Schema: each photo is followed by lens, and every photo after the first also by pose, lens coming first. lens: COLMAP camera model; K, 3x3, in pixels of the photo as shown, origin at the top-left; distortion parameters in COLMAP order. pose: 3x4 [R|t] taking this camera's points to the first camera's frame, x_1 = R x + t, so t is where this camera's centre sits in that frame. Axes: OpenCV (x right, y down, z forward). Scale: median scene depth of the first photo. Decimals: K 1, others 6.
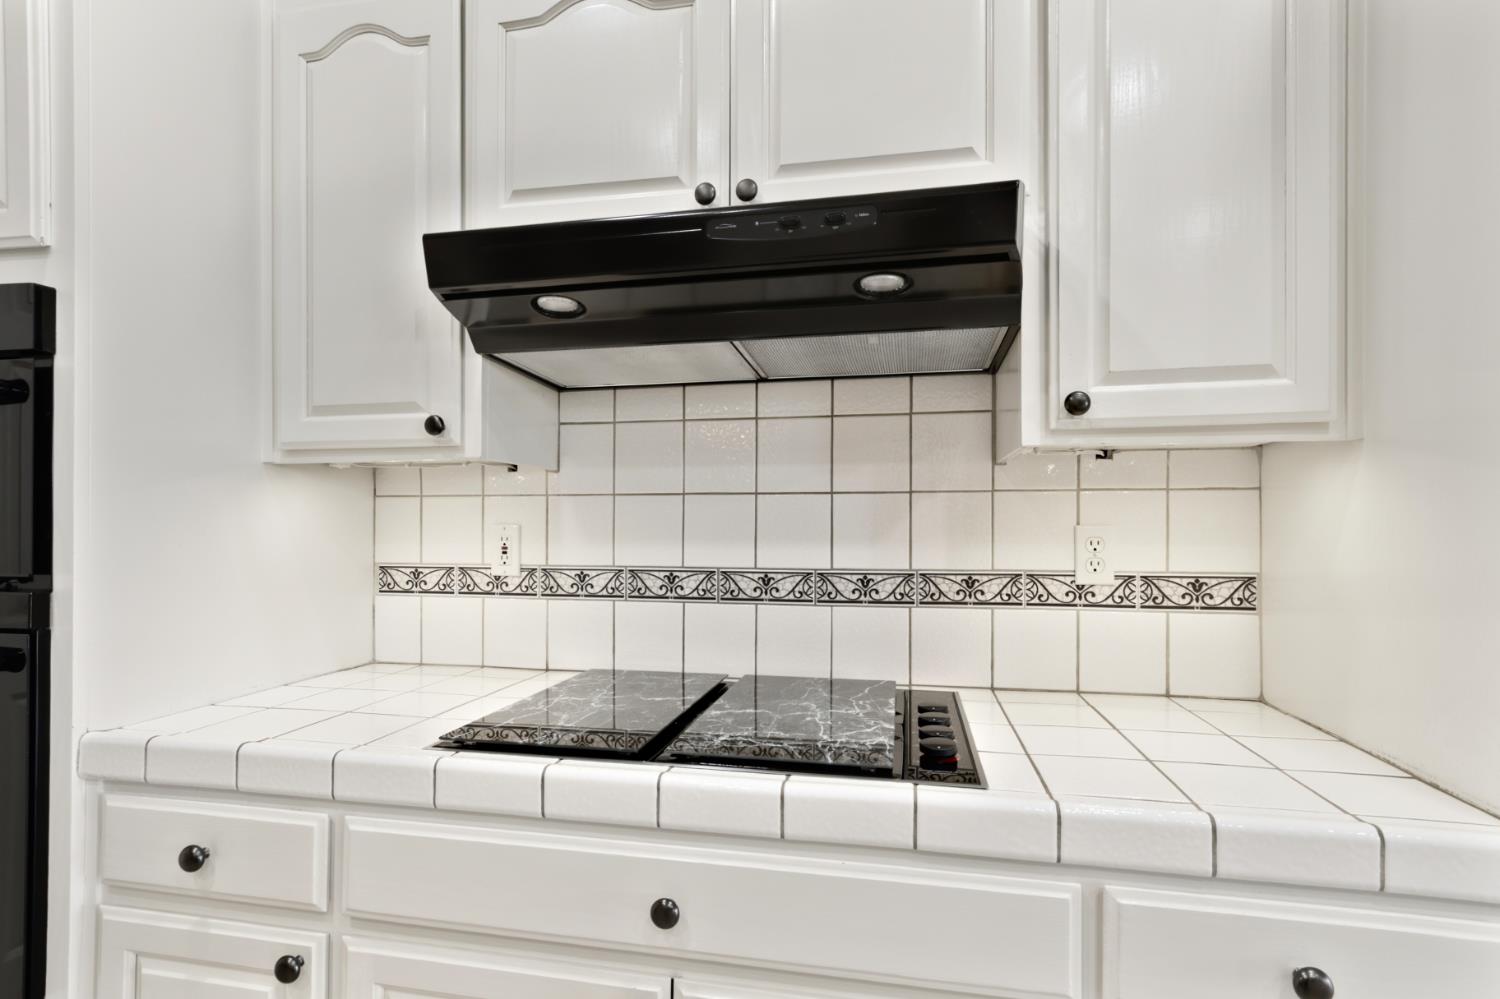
lens RADIAL K [[728.9, 0, 754.3], [0, 728.9, 525.4], [0, 0, 1]] dist [-0.002843, 0.001334]
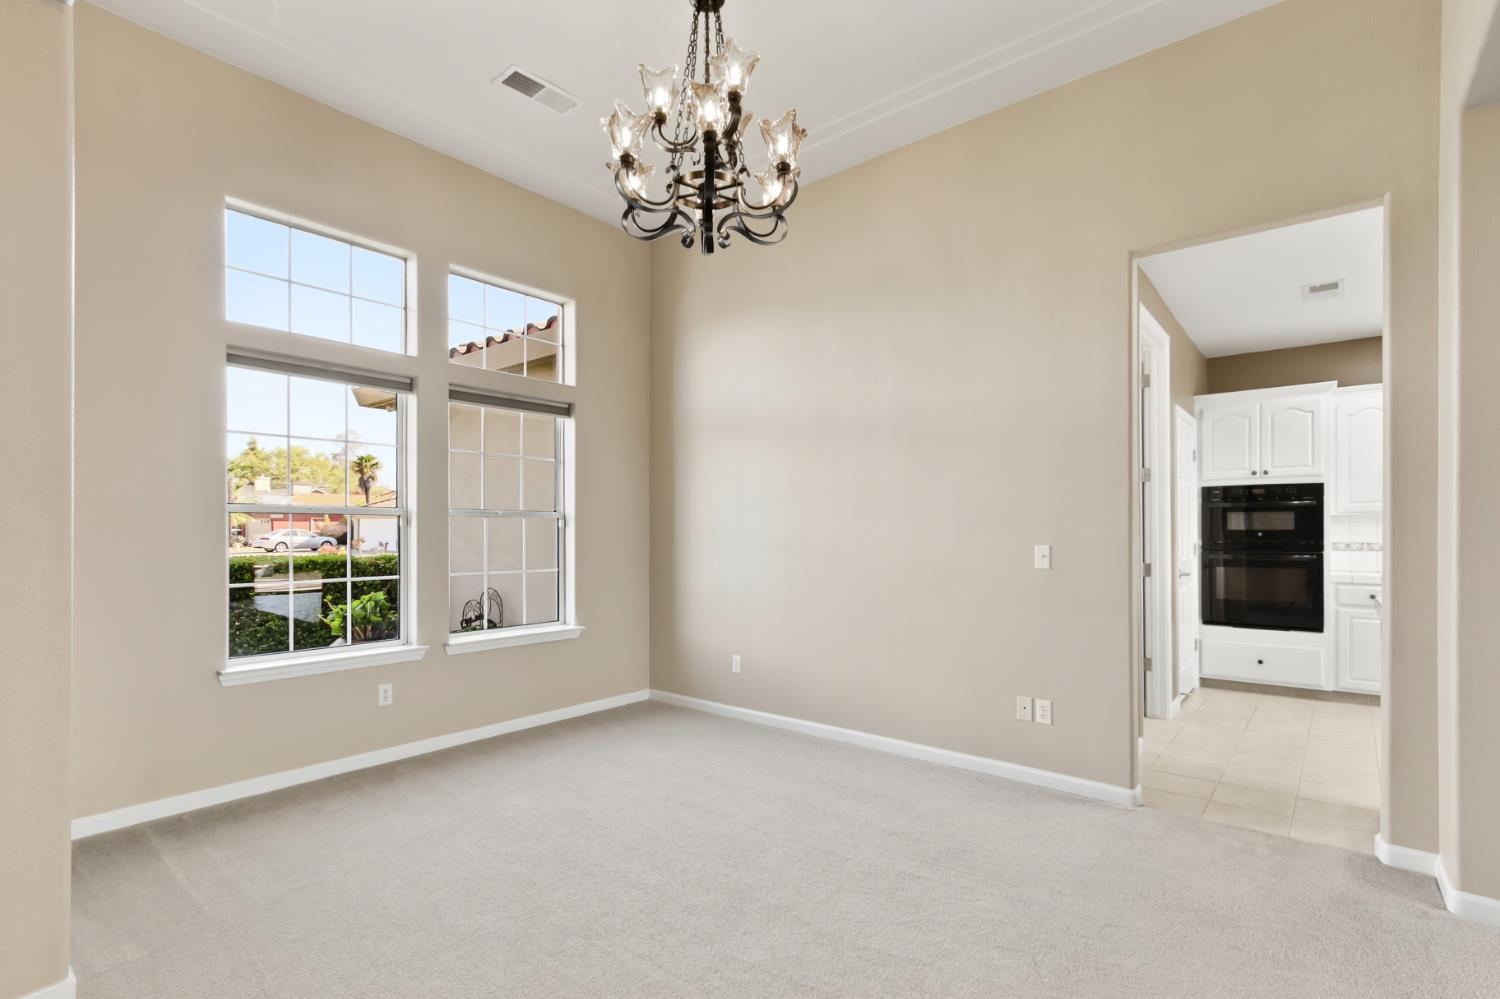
lens RADIAL K [[701.3, 0, 753.2], [0, 701.3, 532.2], [0, 0, 1]] dist [-0.001431, -0.000230]
pose [[0.878838, -0.004352, -0.477100, -1.596336], [0.004665, 0.999989, -0.000529, -0.005645], [0.477097, -0.001761, 0.878849, -3.807698]]
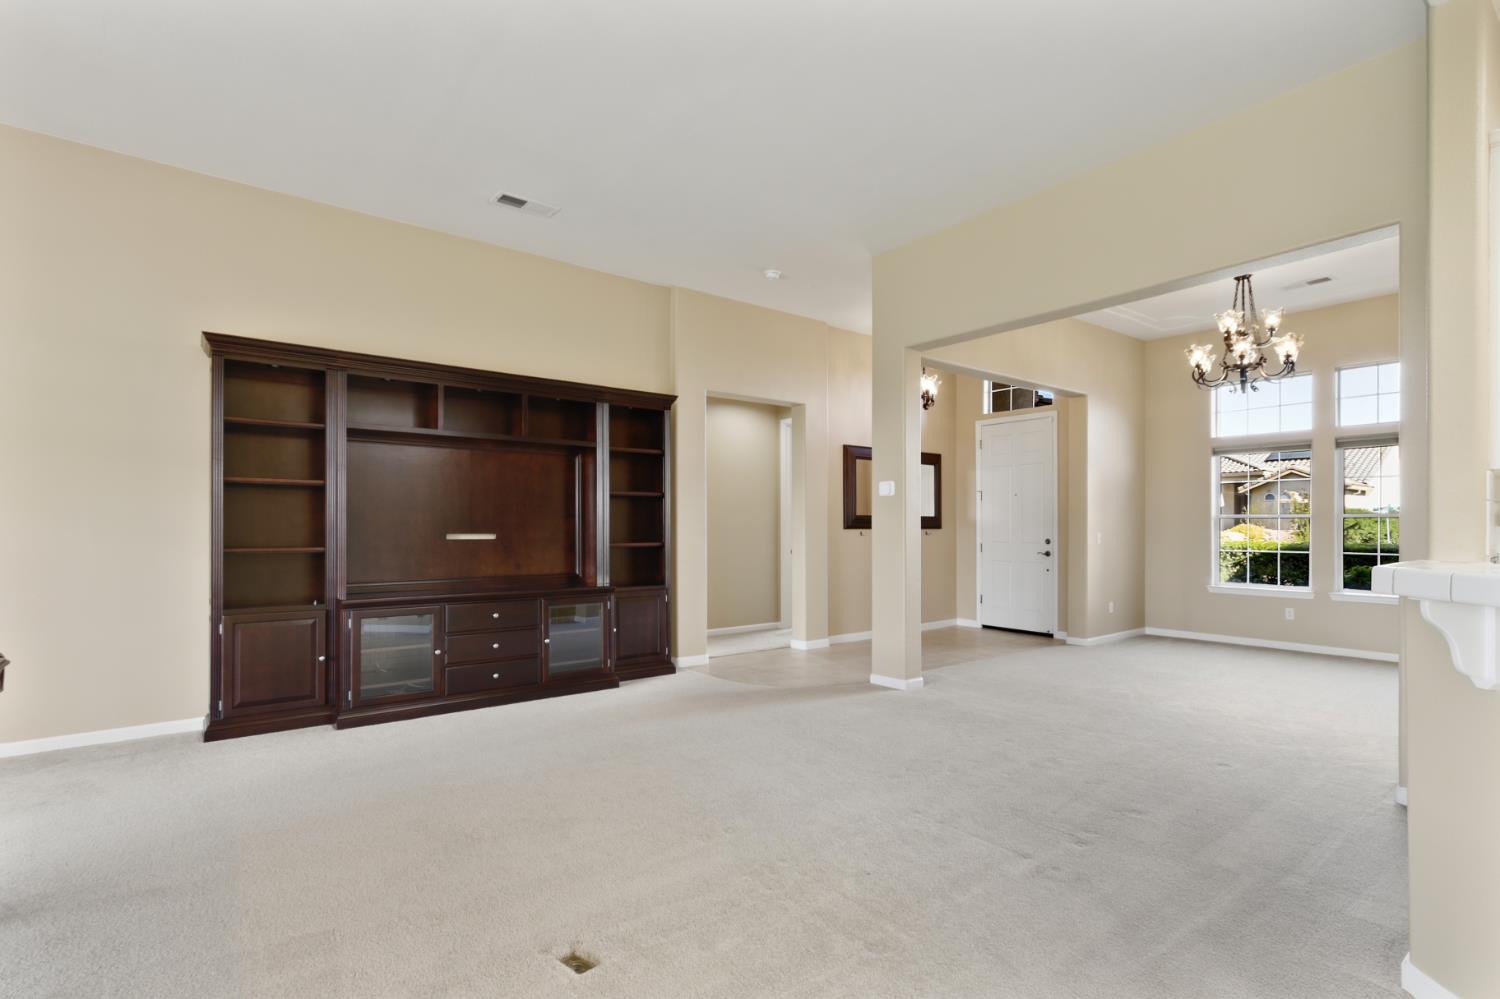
lens RADIAL K [[725.3, 0, 751.6], [0, 725.3, 524.4], [0, 0, 1]] dist [0.001819, 0.001196]
pose [[-0.640873, -0.003929, -0.767637, 2.302258], [-0.000180, 0.999988, -0.004968, -0.007644], [0.767647, -0.003046, -0.640866, -1.786197]]
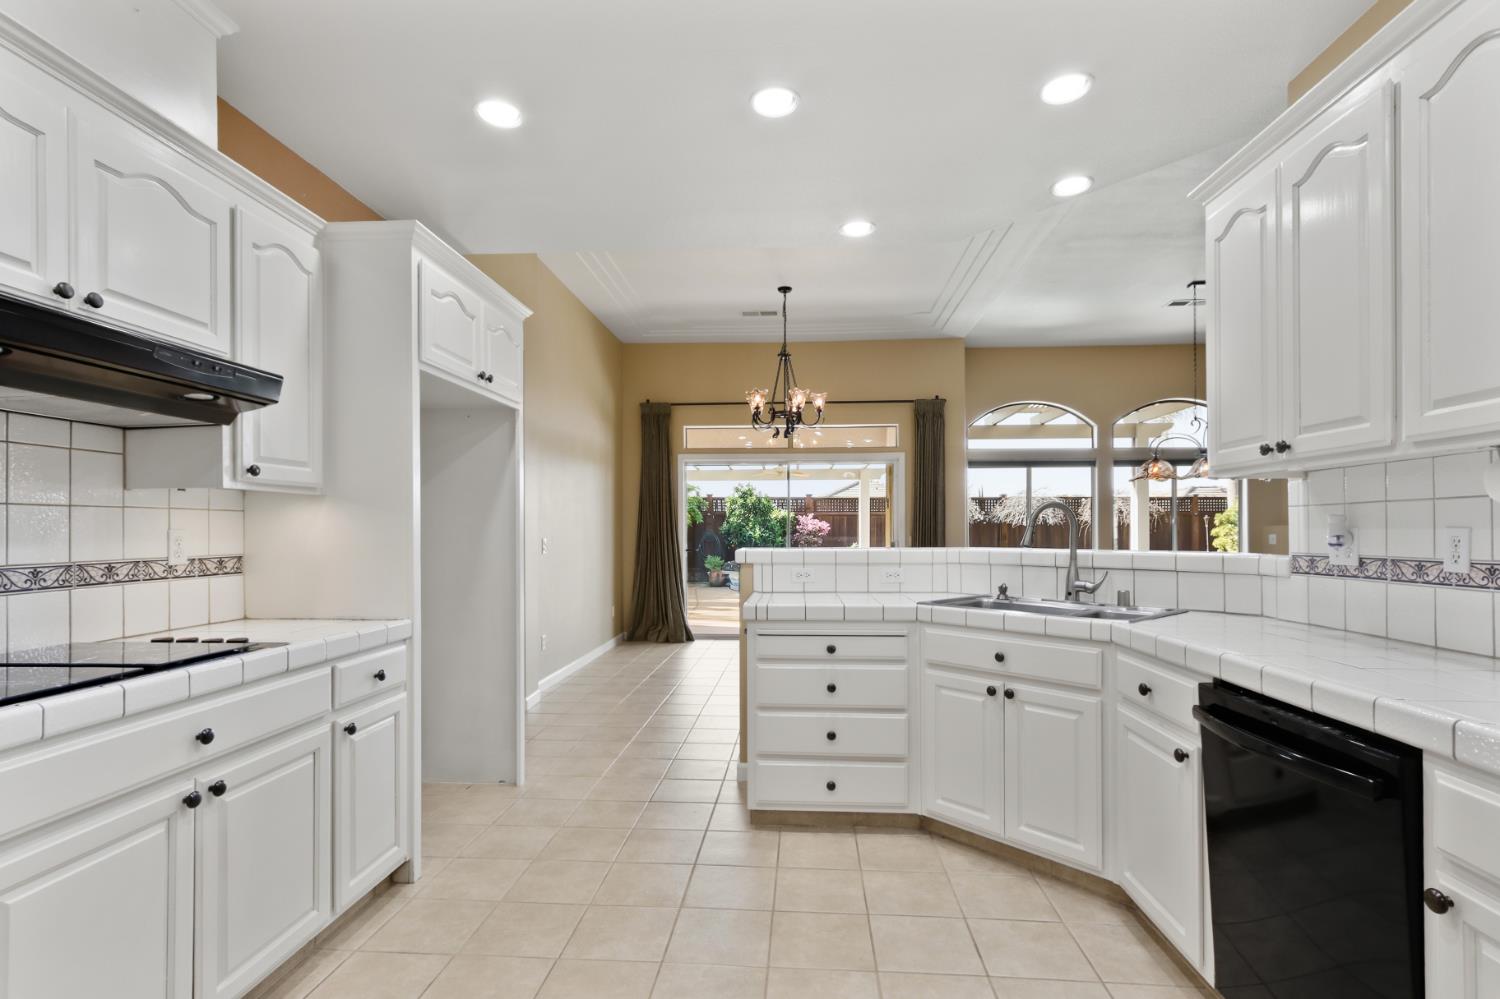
lens RADIAL K [[725.3, 0, 751.6], [0, 725.3, 524.4], [0, 0, 1]] dist [0.001819, 0.001196]
pose [[-0.132200, 0.005608, 0.991207, -1.348801], [-0.001389, 0.999982, -0.005843, -0.004052], [-0.991222, -0.002149, -0.132189, -0.091113]]
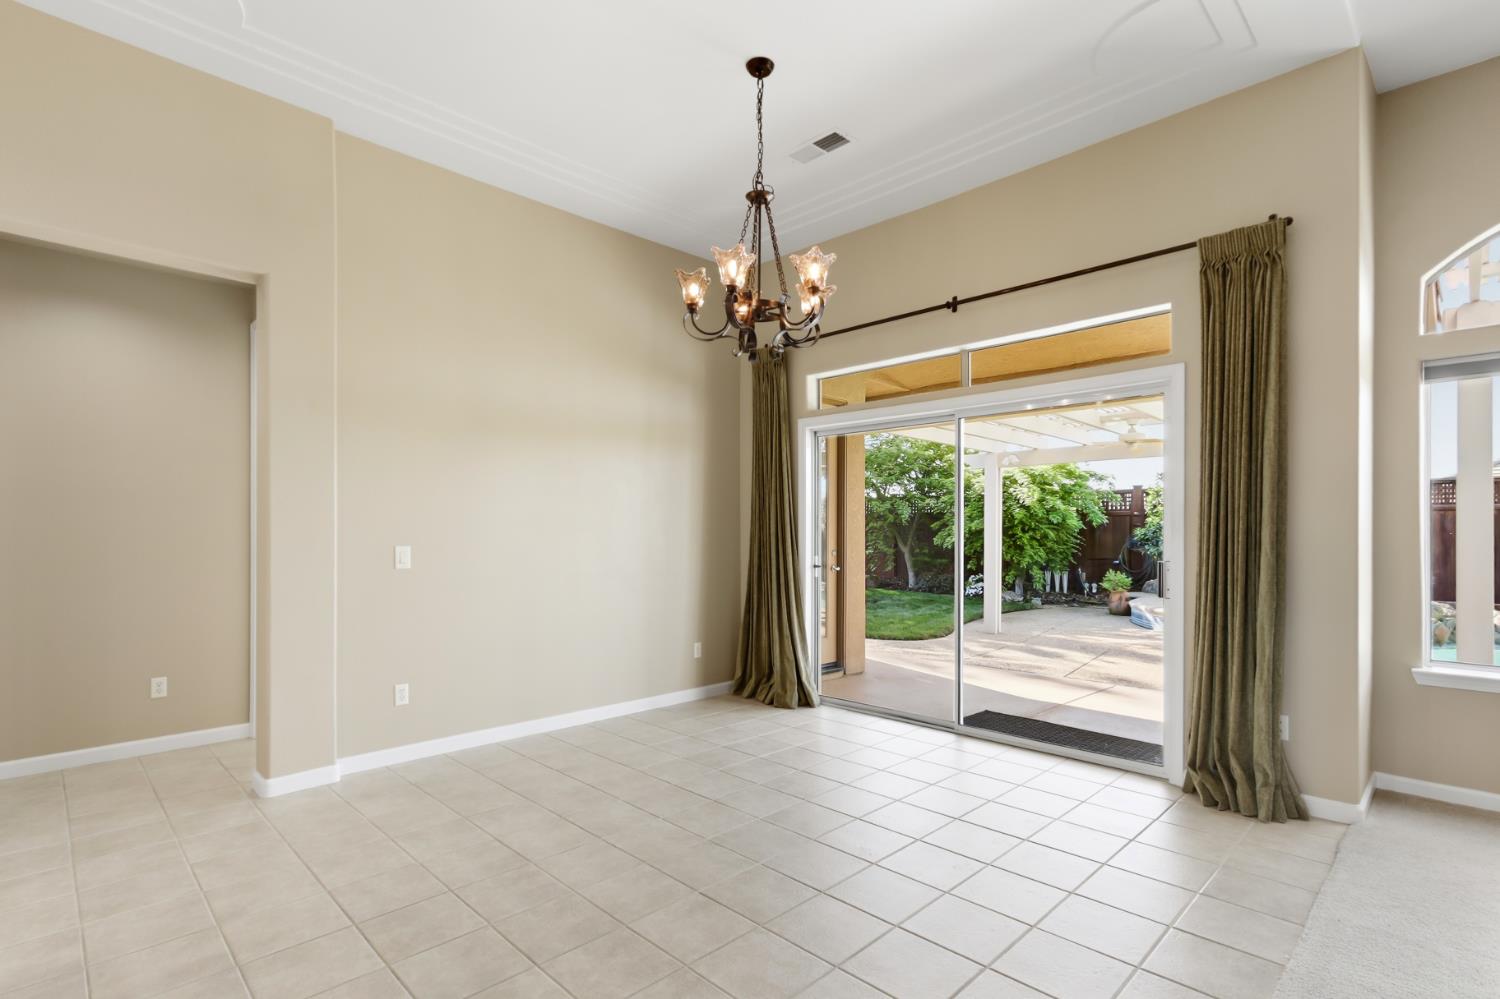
lens RADIAL K [[729.4, 0, 750.3], [0, 729.4, 531.6], [0, 0, 1]] dist [0.002304, 0.000656]
pose [[0.549318, 0.000966, 0.835613, 1.166145], [-0.002434, 0.999997, 0.000444, -0.011699], [-0.835610, -0.002277, 0.549319, -2.173978]]
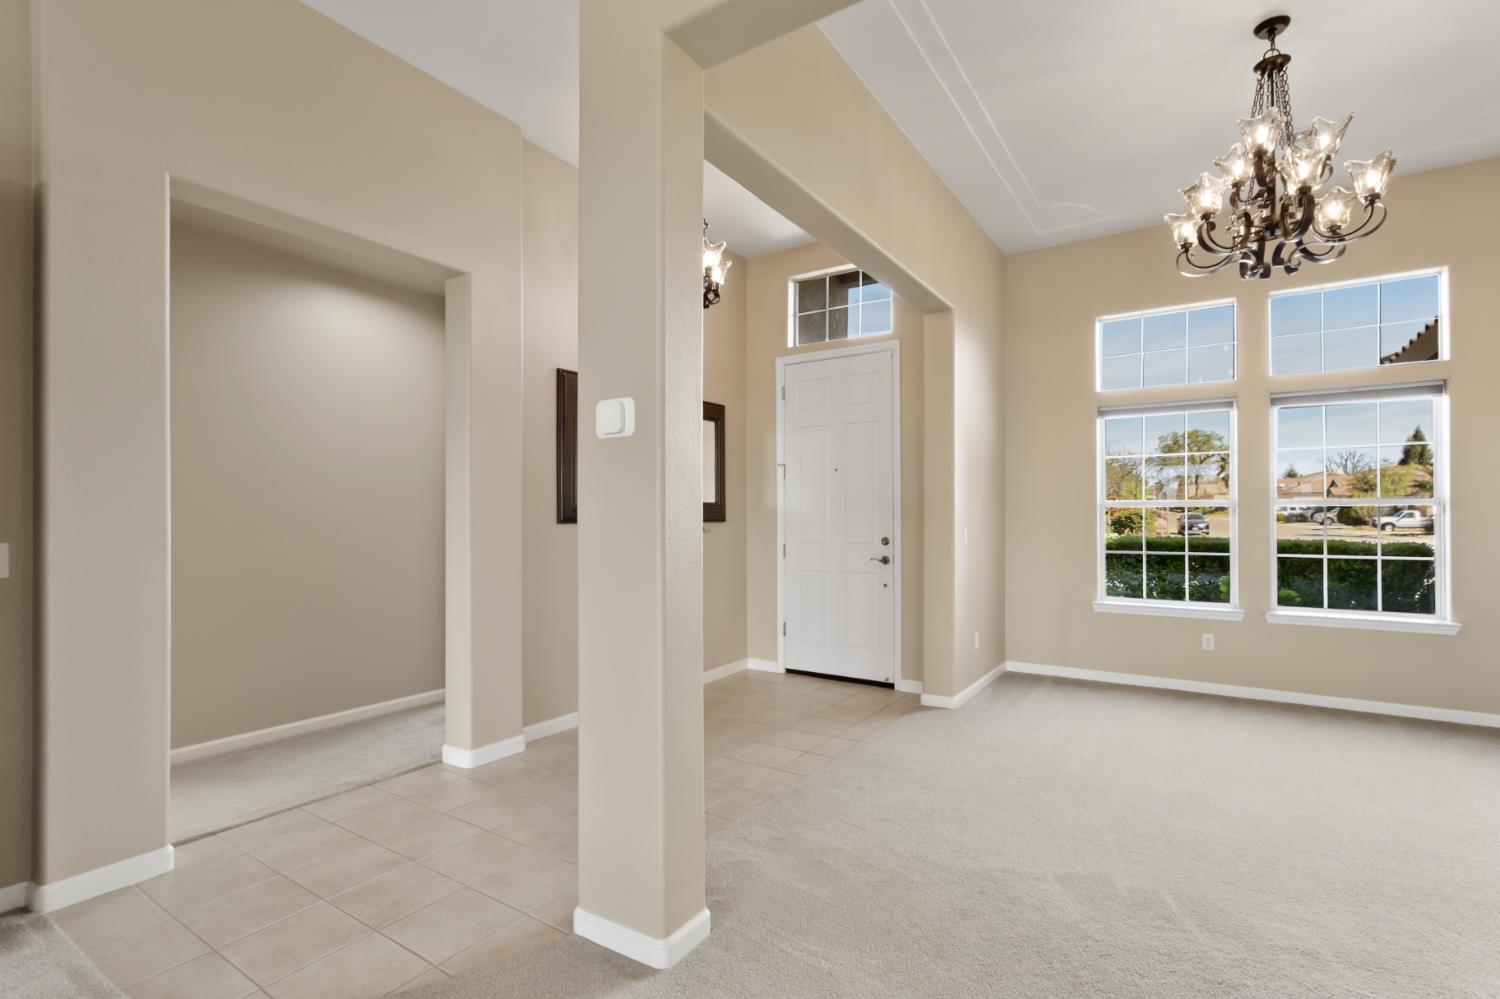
lens RADIAL K [[693.0, 0, 751.2], [0, 693.0, 515.7], [0, 0, 1]] dist [0.001119, 0.000554]
pose [[-0.367341, -0.004793, -0.930074, -0.033640], [0.002144, 0.999980, -0.006000, -0.013689], [0.930084, -0.004198, -0.367323, -2.998456]]
